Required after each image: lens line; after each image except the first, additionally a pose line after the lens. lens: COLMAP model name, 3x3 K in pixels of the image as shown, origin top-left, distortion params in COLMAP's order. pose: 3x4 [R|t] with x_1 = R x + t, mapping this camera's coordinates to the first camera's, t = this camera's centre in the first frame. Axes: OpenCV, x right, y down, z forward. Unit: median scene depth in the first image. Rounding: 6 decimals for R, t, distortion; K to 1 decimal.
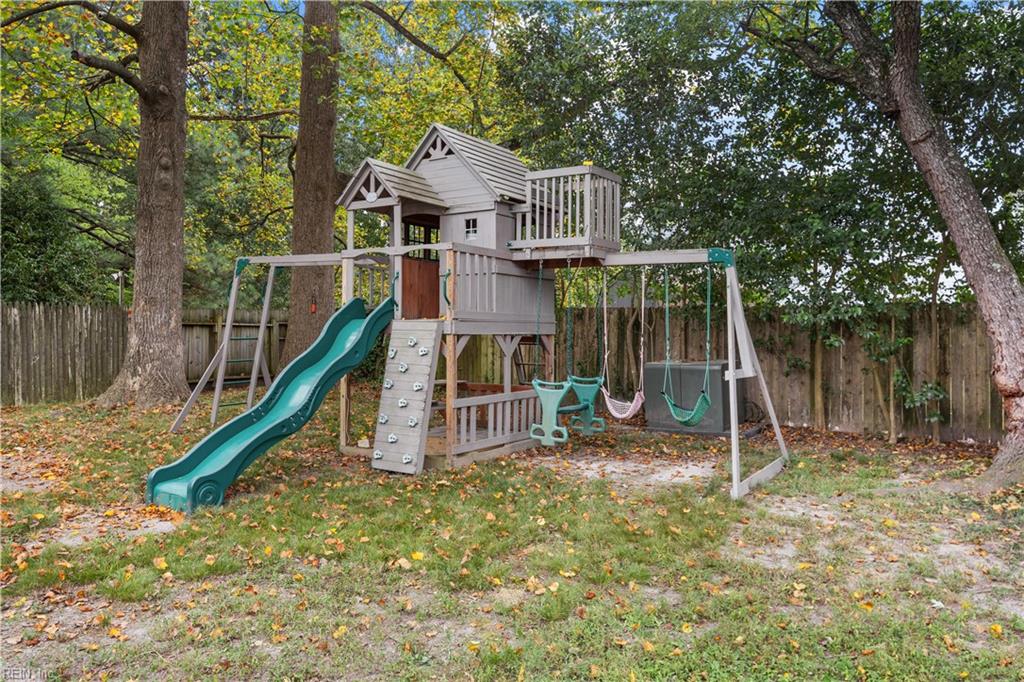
lens RADIAL K [[711.3, 0, 512.2], [0, 711.3, 343.2], [0, 0, 1]] dist [0.003152, 0.000695]
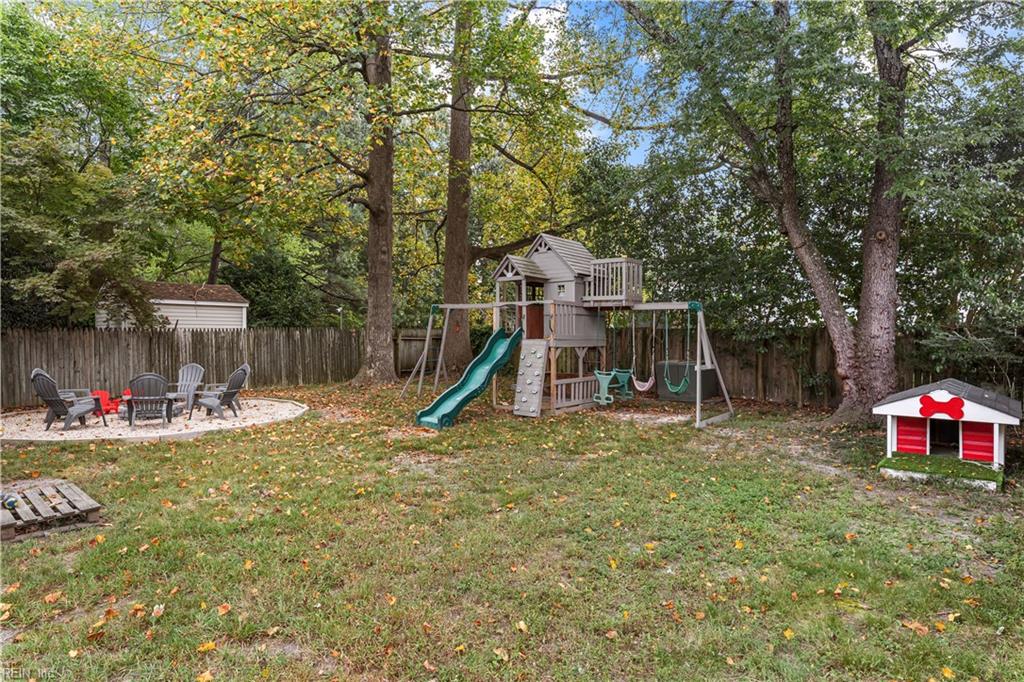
lens RADIAL K [[575.2, 0, 504.9], [0, 575.2, 356.9], [0, 0, 1]] dist [0.004739, 0.000047]
pose [[0.995227, -0.000185, -0.097591, -0.059567], [0.002080, 0.999811, 0.019313, -0.015328], [0.097569, -0.019424, 0.995039, -0.549171]]
